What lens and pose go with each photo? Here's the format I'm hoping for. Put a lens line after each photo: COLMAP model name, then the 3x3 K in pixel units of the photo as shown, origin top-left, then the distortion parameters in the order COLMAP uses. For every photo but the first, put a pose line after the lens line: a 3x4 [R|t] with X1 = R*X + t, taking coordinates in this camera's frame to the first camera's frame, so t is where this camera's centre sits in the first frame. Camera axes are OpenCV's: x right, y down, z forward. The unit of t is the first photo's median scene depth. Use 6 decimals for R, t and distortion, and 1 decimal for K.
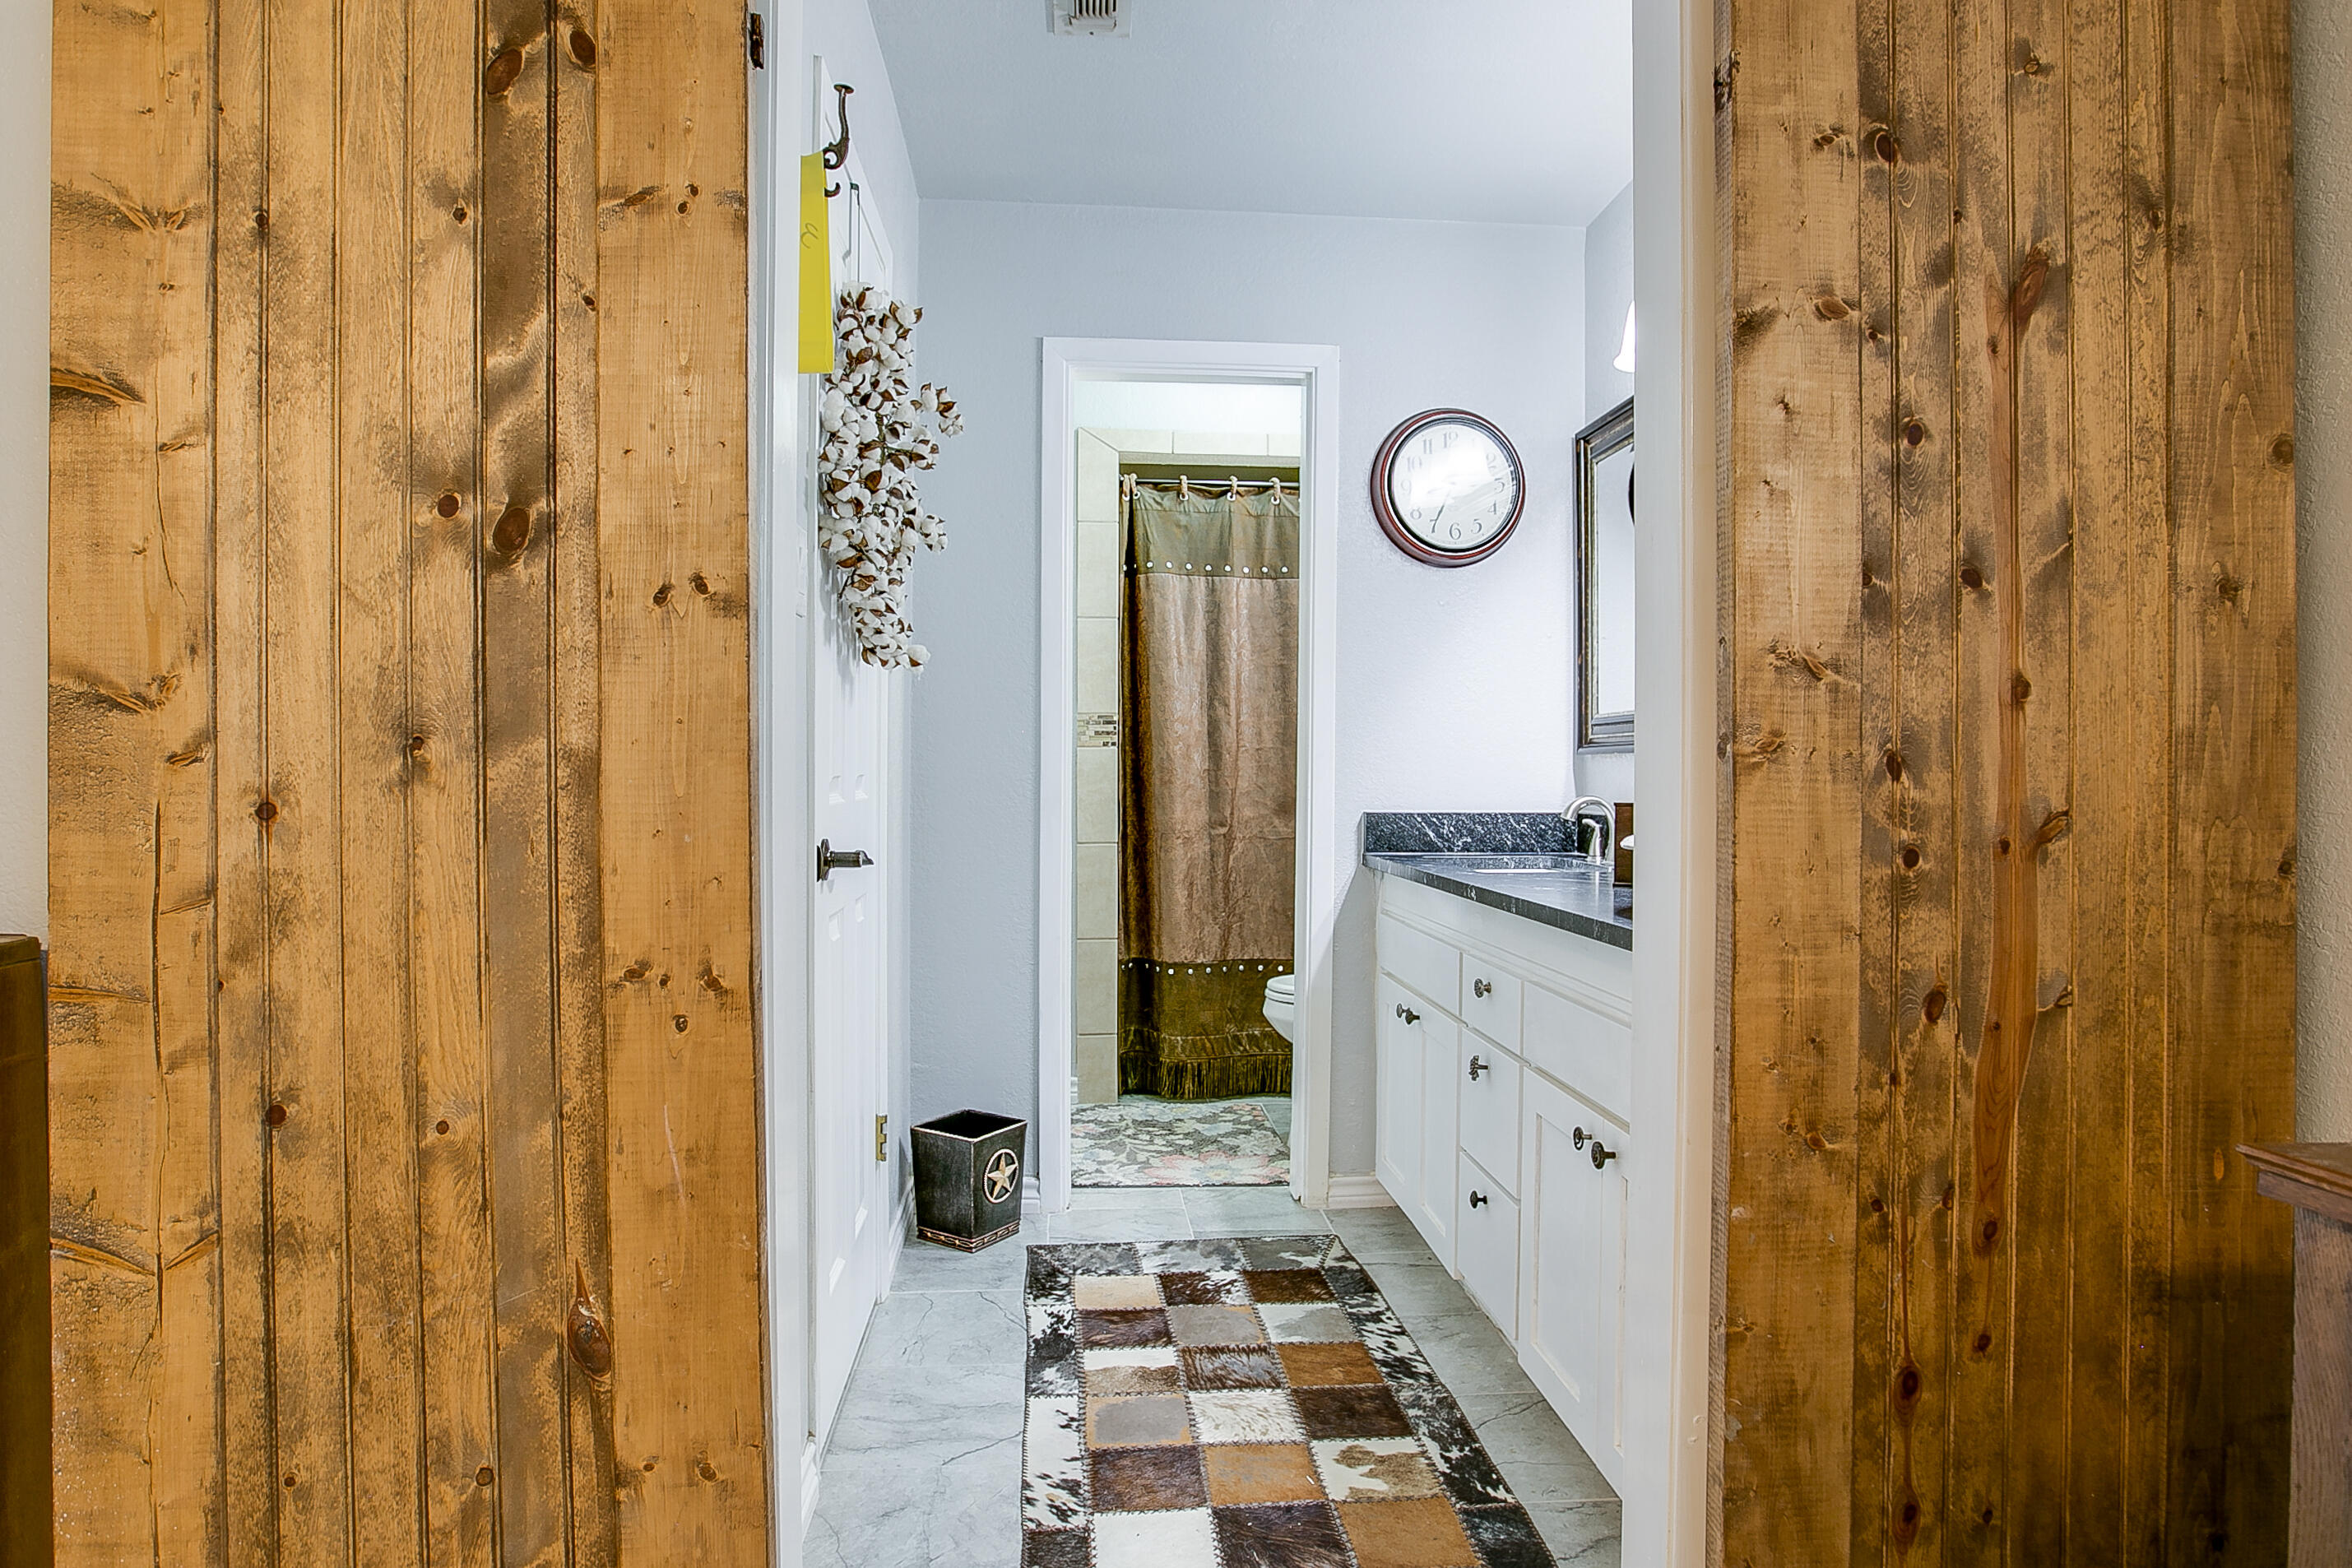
lens RADIAL K [[1284.9, 0, 1179.8], [0, 1284.9, 787.5], [0, 0, 1]] dist [-0.000101, -0.000074]
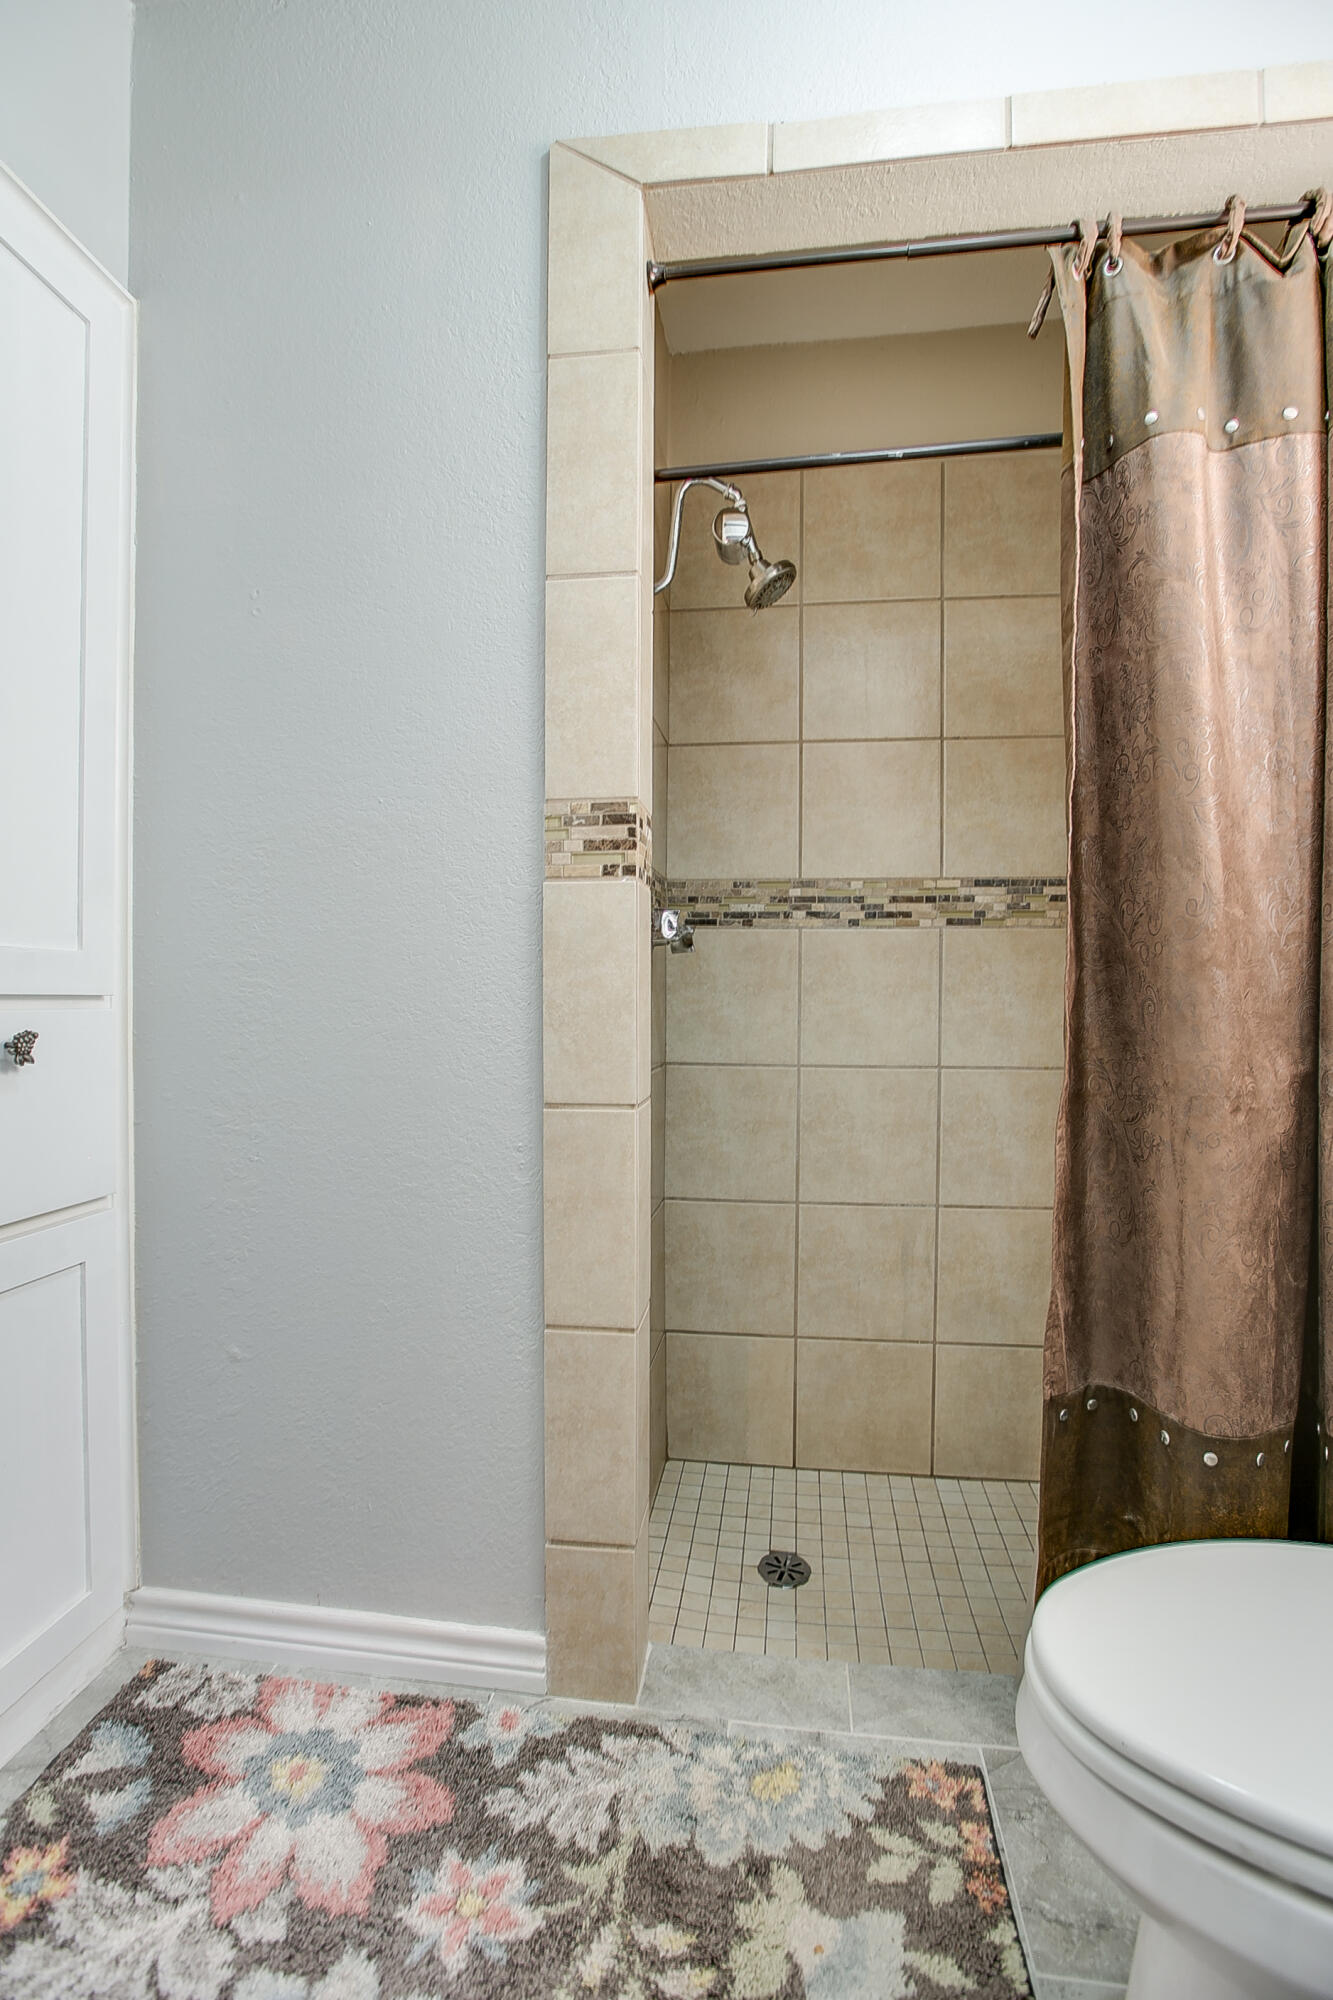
lens RADIAL K [[944.3, 0, 674.3], [0, 944.3, 1003.5], [0, 0, 1]] dist [-0.032216, 0.008334]
pose [[0.976381, 0.003453, -0.216029, 0.034841], [-0.002309, 0.999982, 0.005549, 0.009530], [0.216045, -0.004920, 0.976371, 0.788306]]
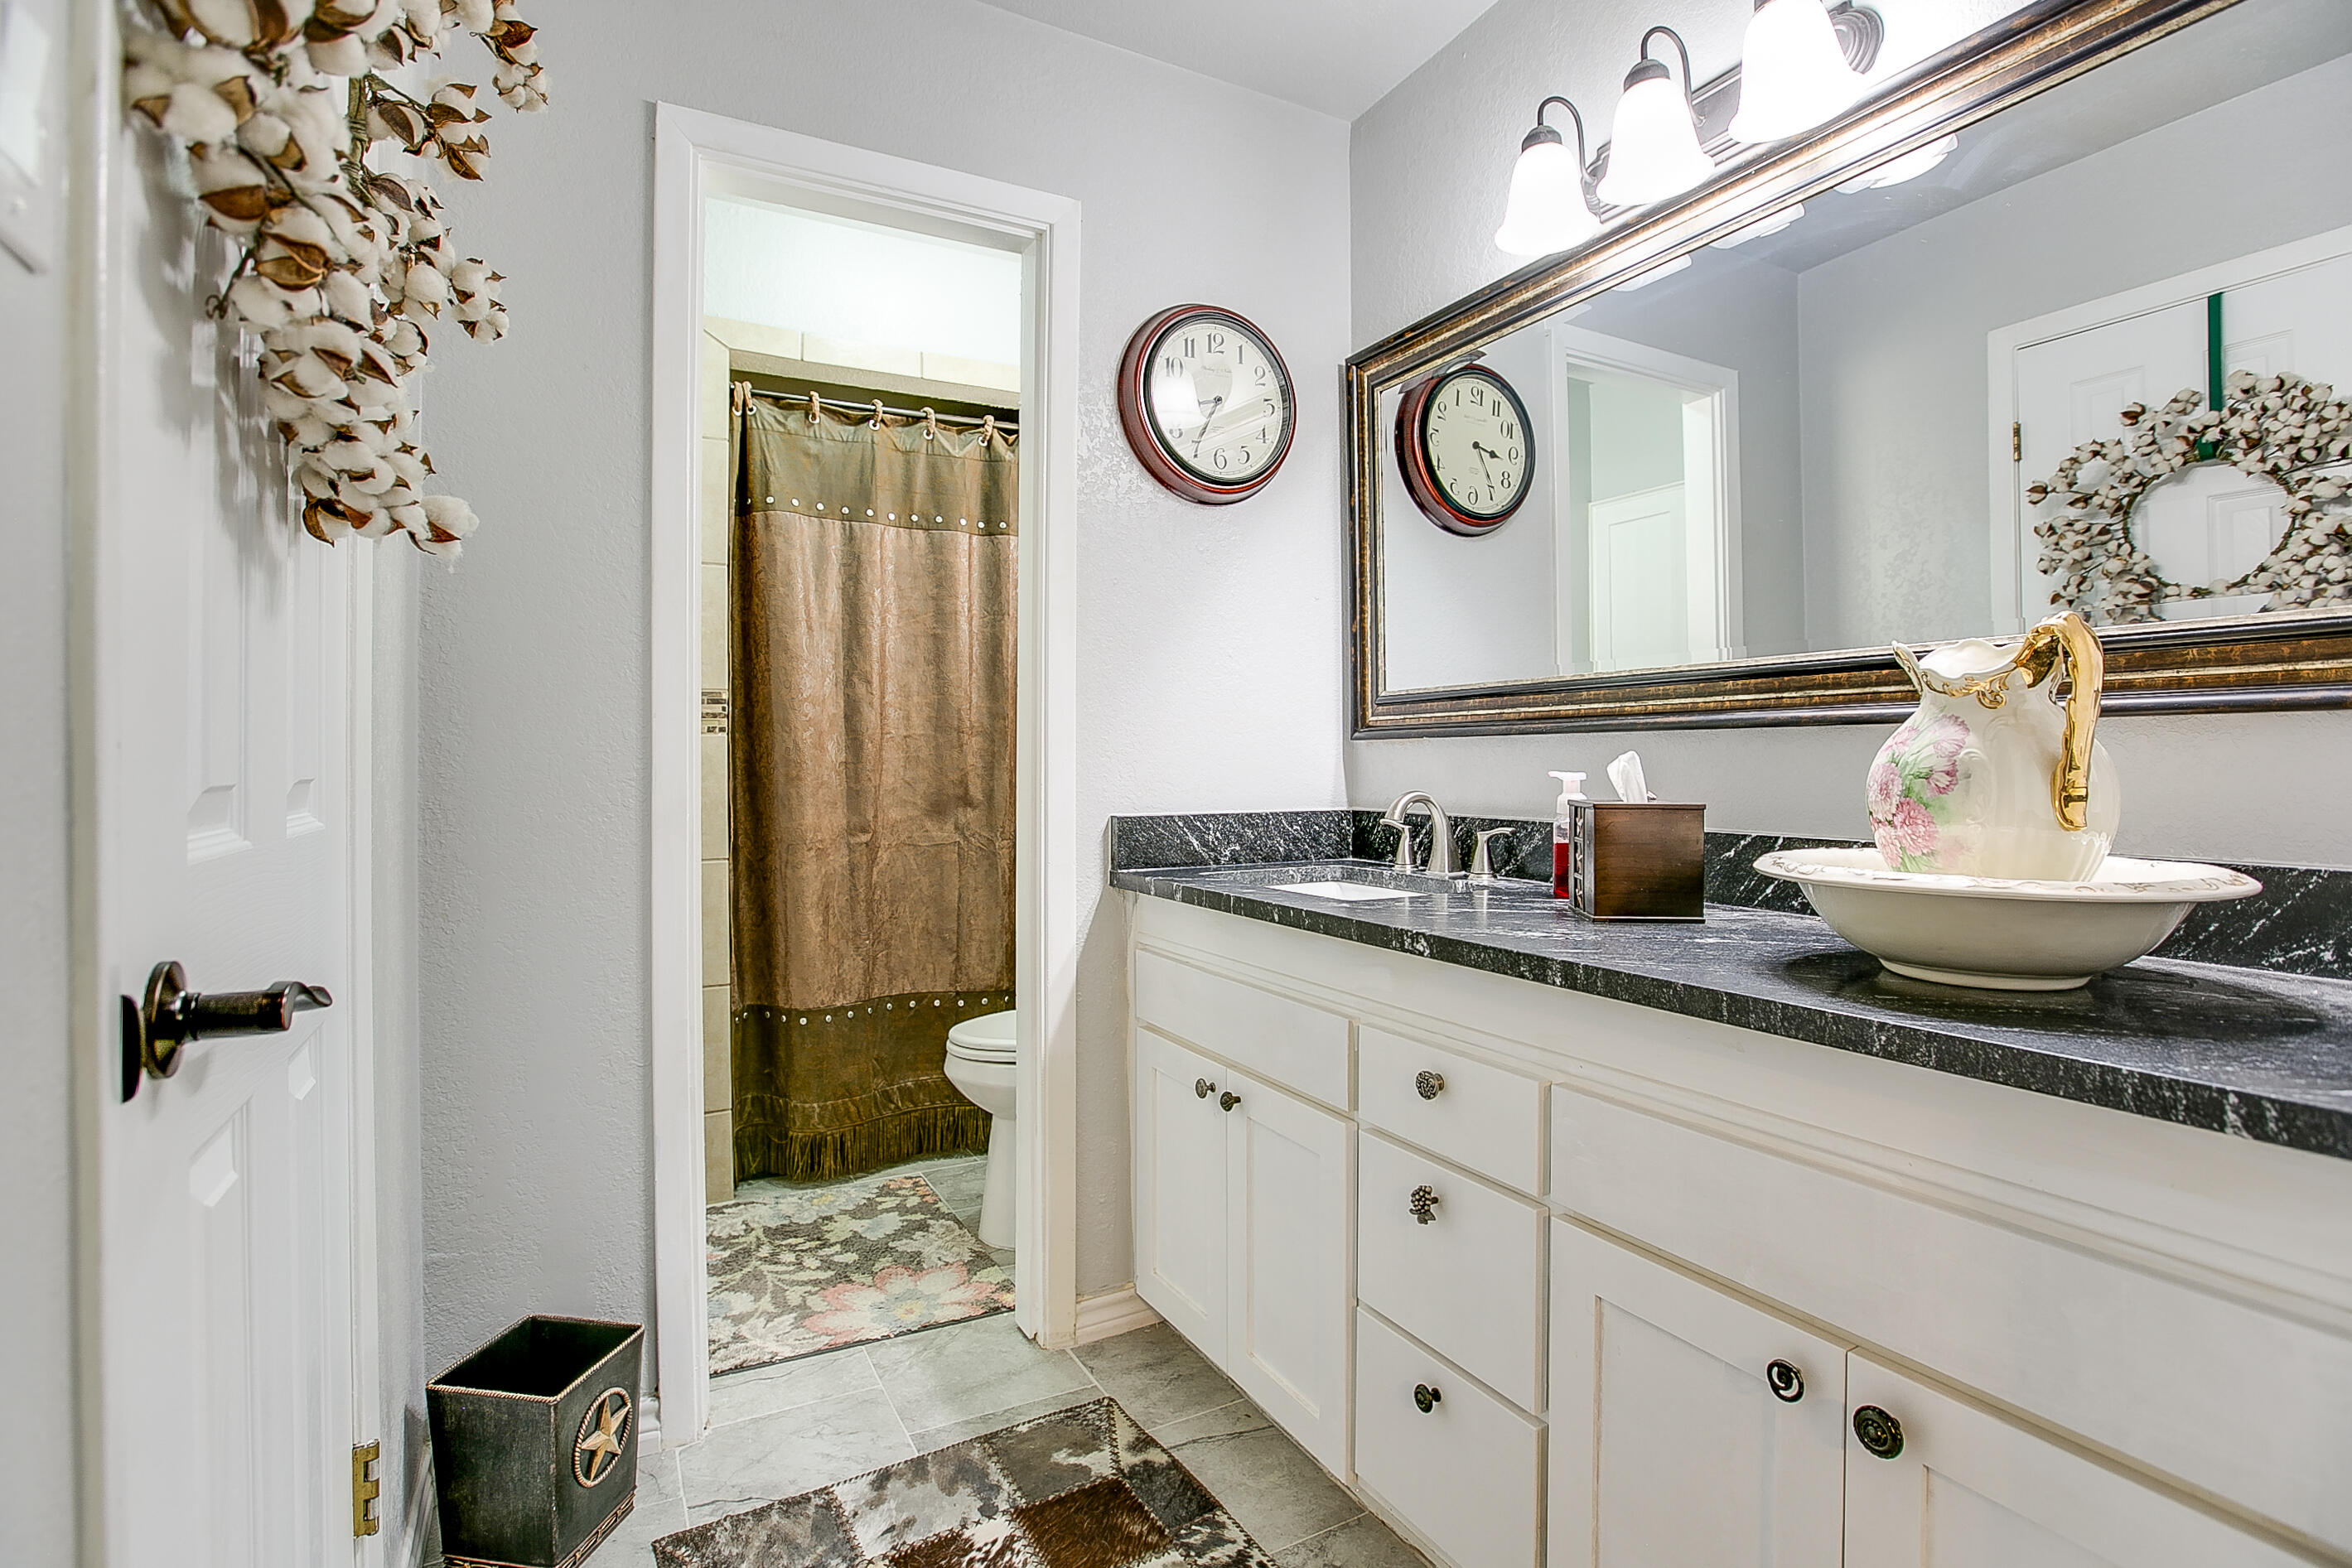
lens RADIAL K [[1110.4, 0, 1164.9], [0, 1110.4, 760.0], [0, 0, 1]] dist [-0.032216, 0.008334]
pose [[0.920488, -0.007758, 0.390694, -0.074471], [0.013285, 0.999846, -0.011446, -0.005392], [-0.390545, 0.015727, 0.920450, 0.331876]]
